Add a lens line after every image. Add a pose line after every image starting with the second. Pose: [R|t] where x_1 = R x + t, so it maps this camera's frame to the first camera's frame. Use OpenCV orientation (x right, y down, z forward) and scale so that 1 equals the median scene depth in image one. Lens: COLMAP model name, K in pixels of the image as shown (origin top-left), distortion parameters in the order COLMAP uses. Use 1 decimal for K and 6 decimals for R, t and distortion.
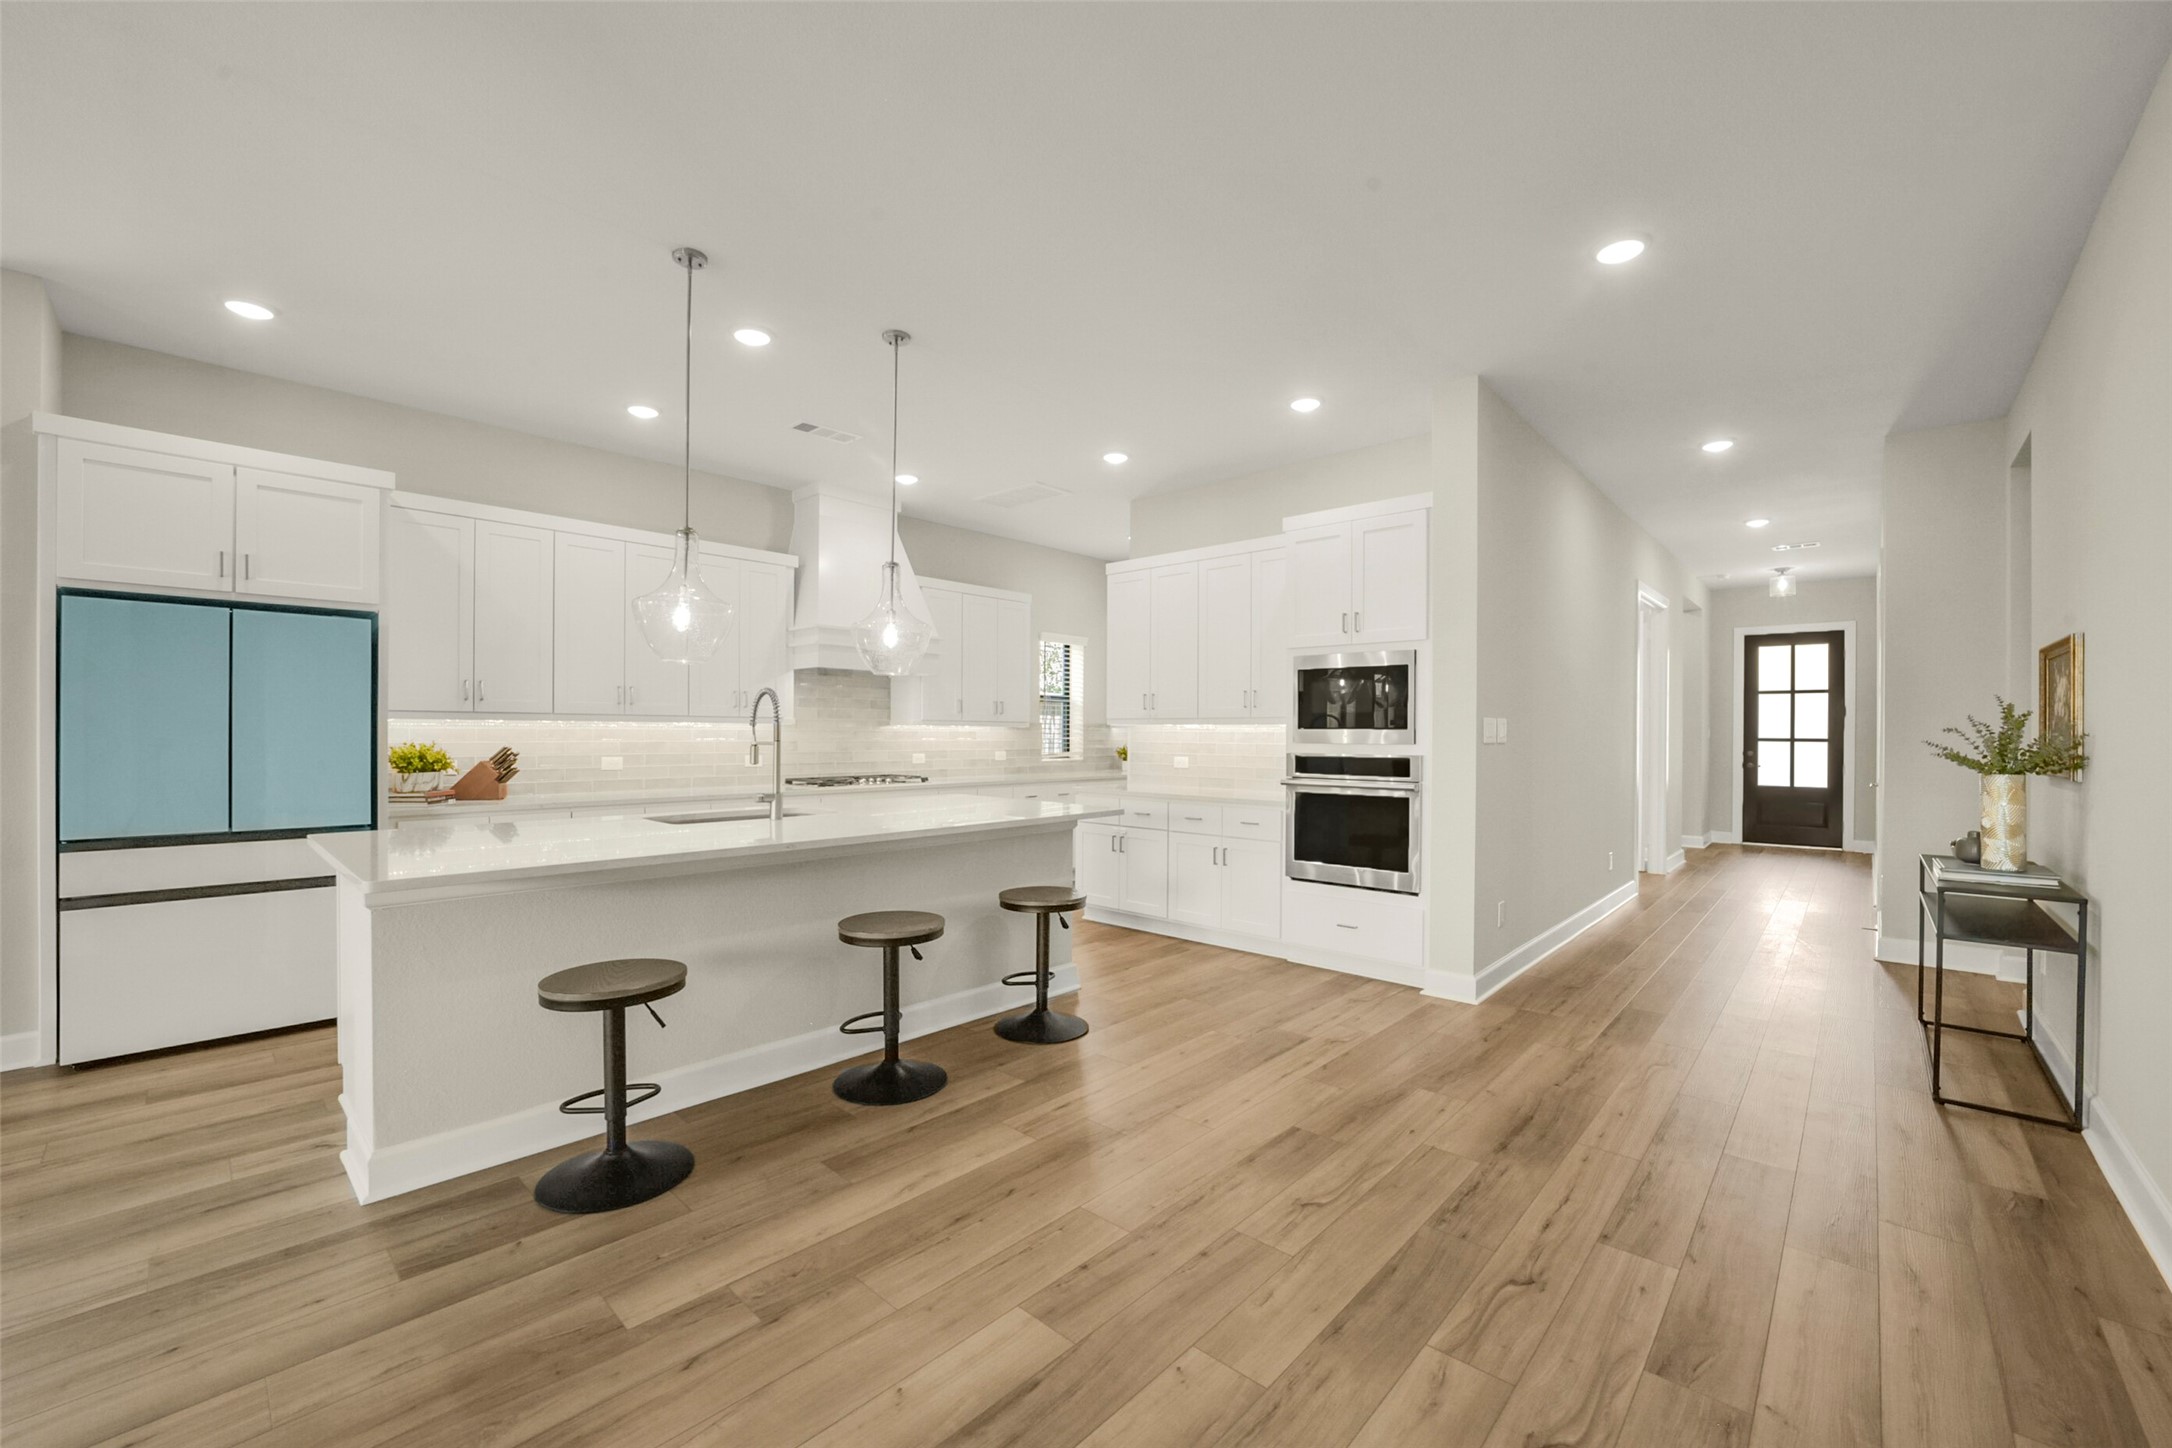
lens RADIAL K [[865.9, 0, 1094.9], [0, 865.9, 737.1], [0, 0, 1]] dist [-0.033245, 0.006575]
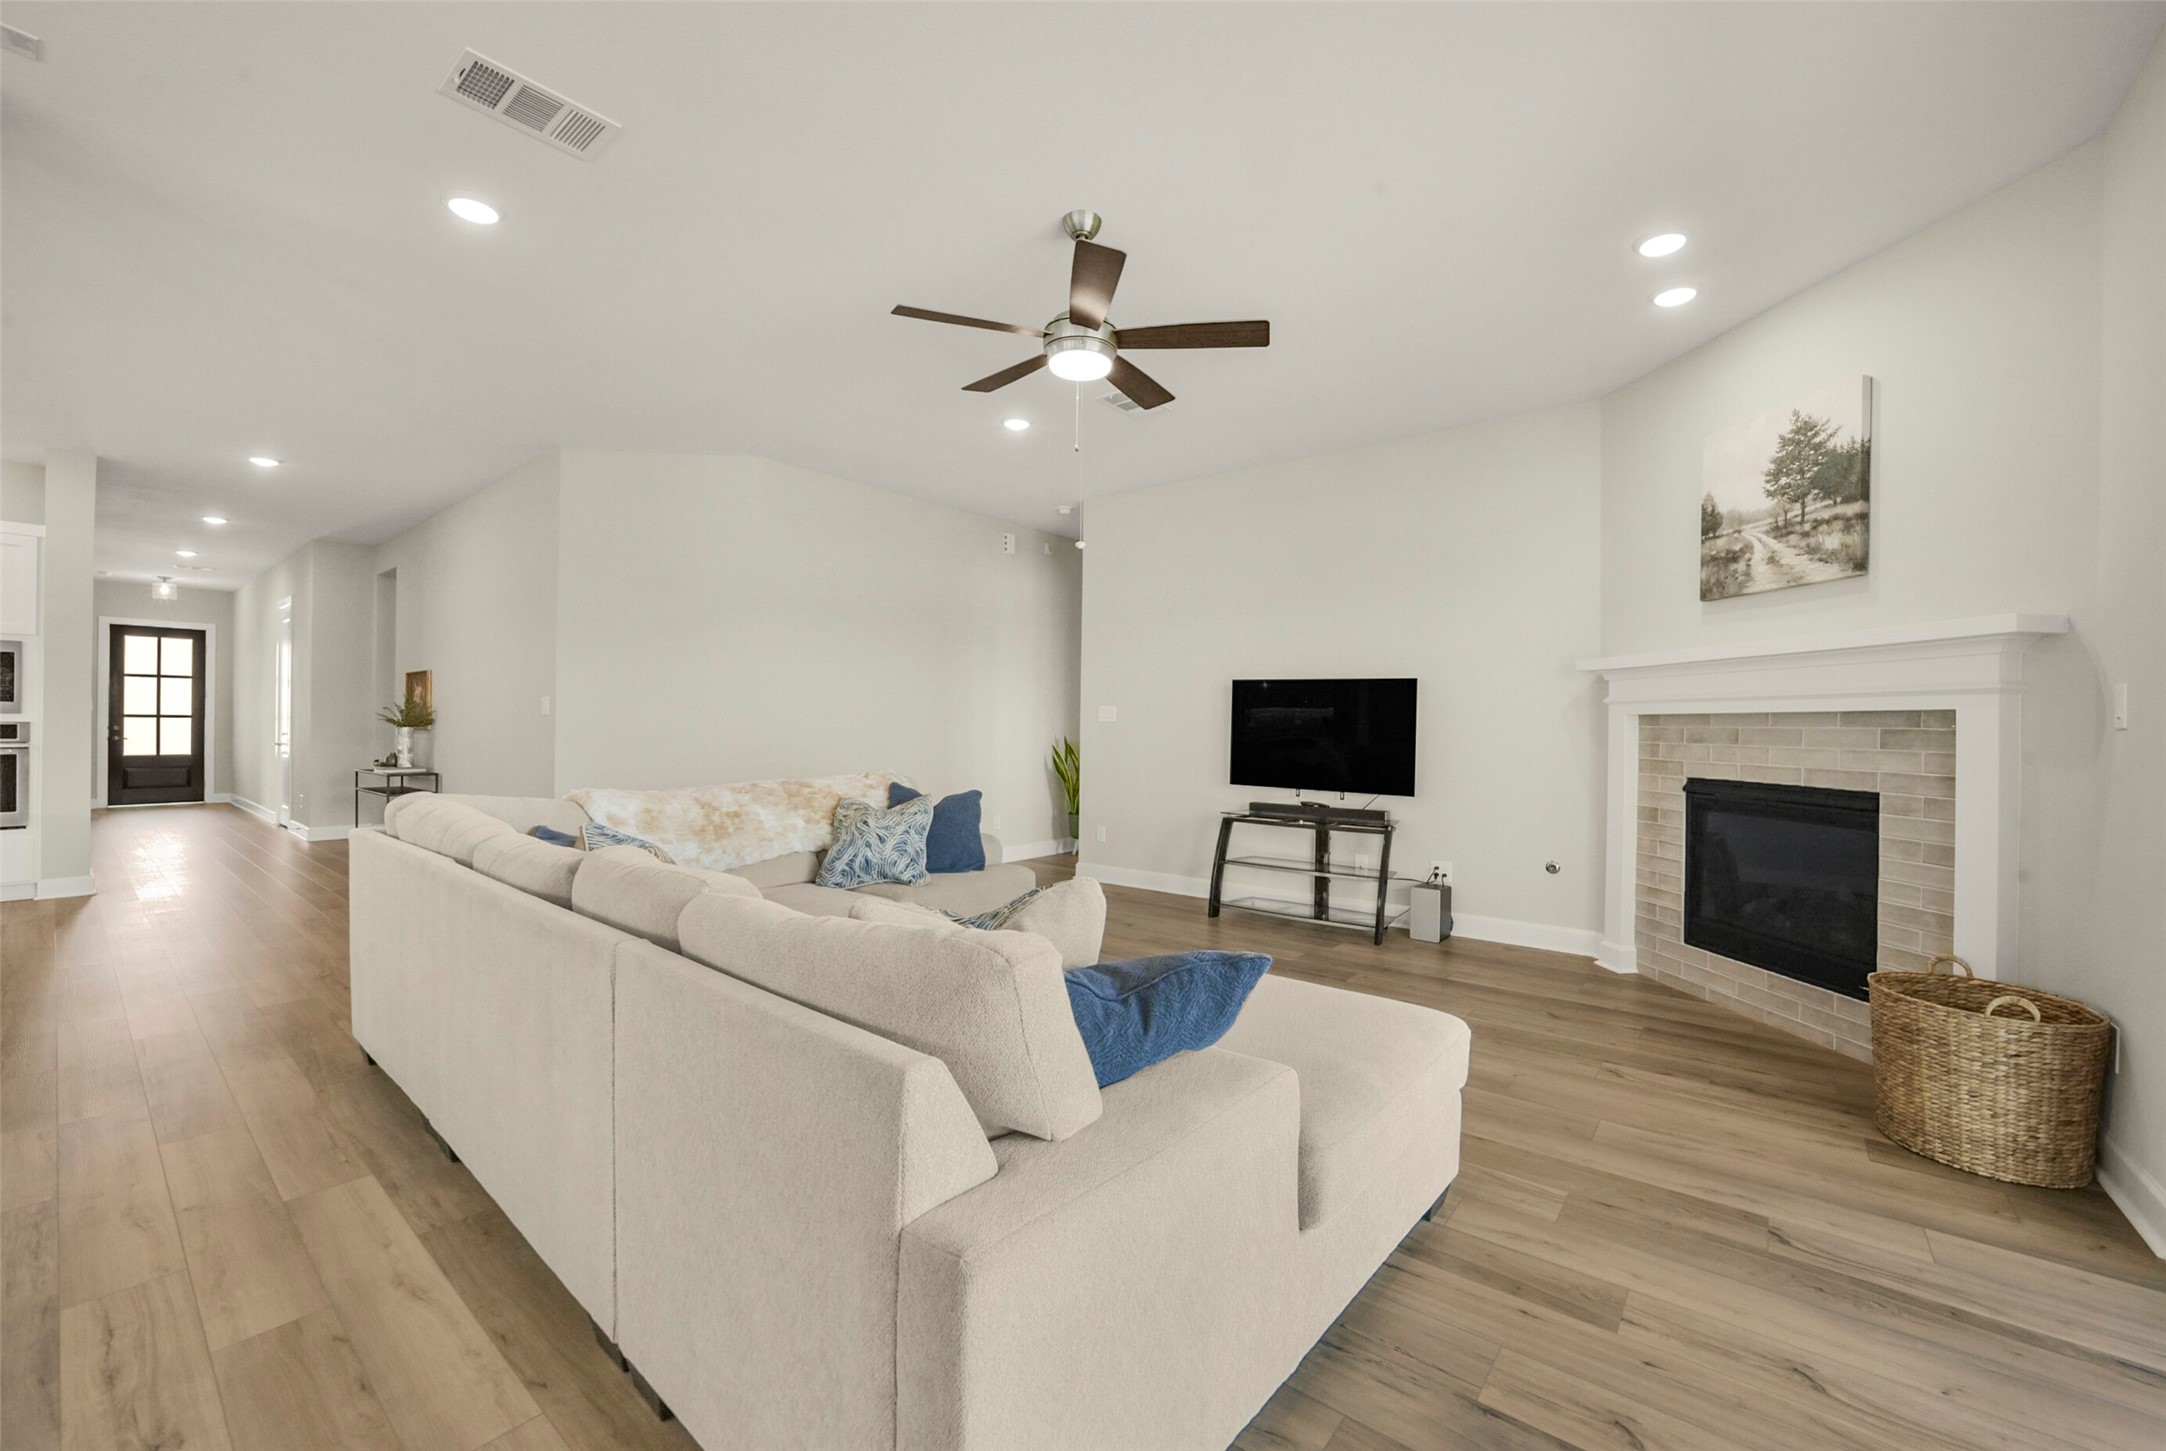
lens RADIAL K [[863.5, 0, 1091.7], [0, 863.5, 722.2], [0, 0, 1]] dist [-0.033245, 0.006575]
pose [[-0.066442, -0.001481, 0.997789, -0.930591], [-0.003018, 0.999995, 0.001283, 0.013909], [-0.997786, -0.002926, -0.066446, -0.501625]]
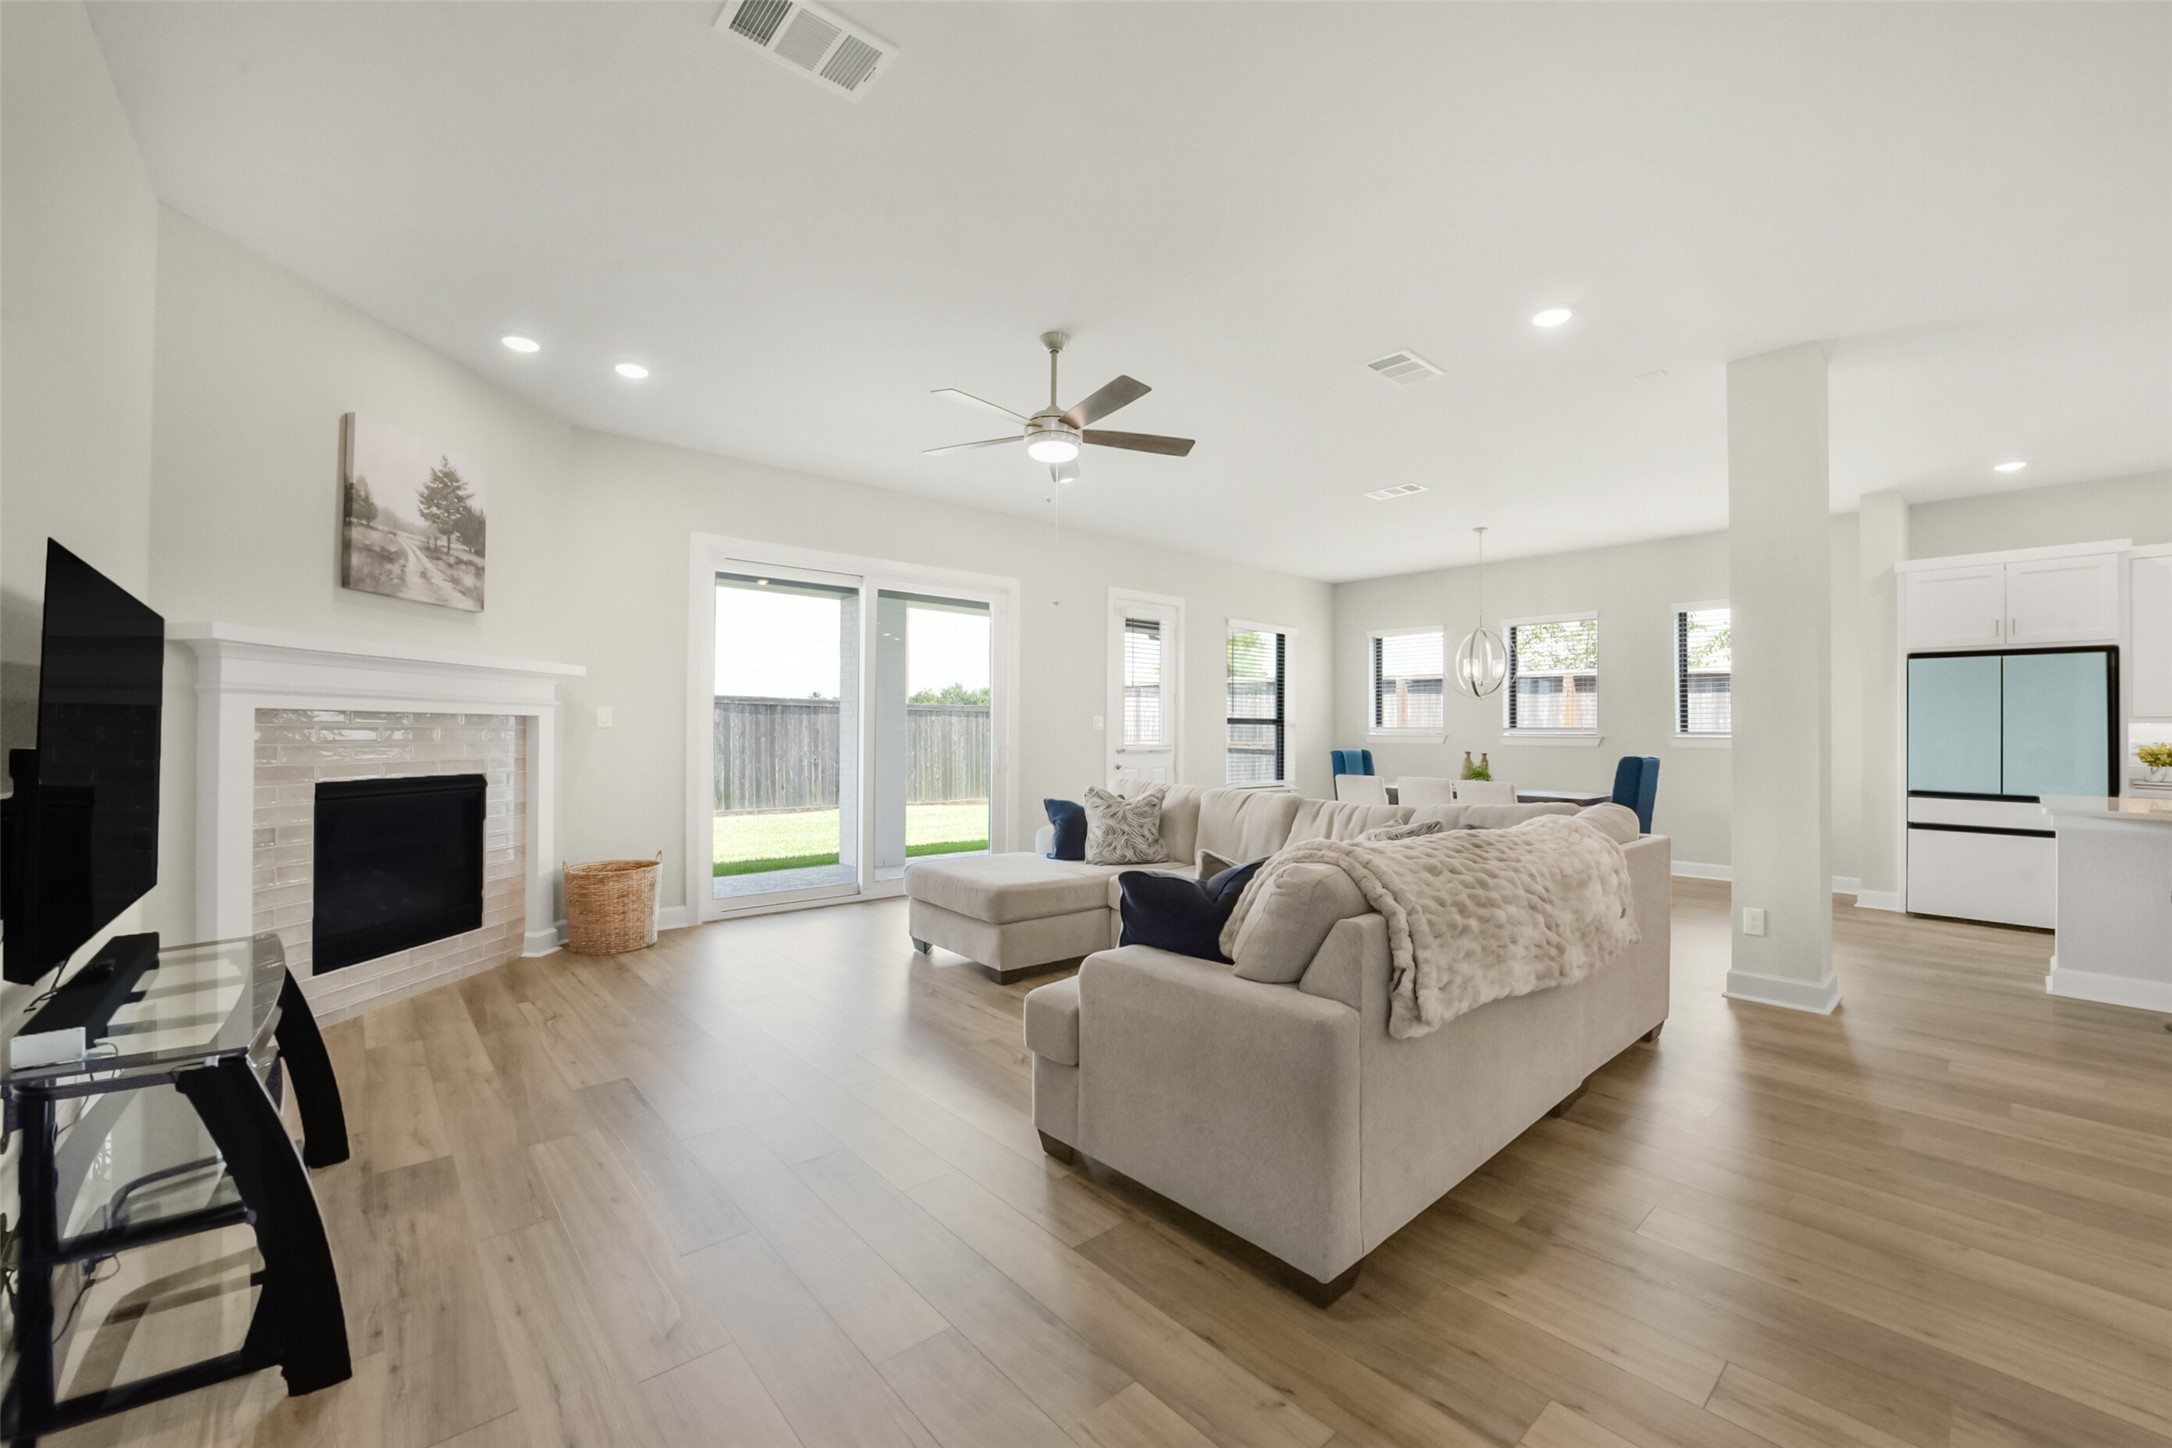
lens RADIAL K [[865.9, 0, 1091.5], [0, 865.9, 721.6], [0, 0, 1]] dist [-0.033245, 0.006575]
pose [[-0.103427, -0.016243, -0.994504, 0.544733], [-0.014581, 0.999784, -0.014813, 0.016241], [0.994530, 0.012969, -0.103642, -0.410008]]
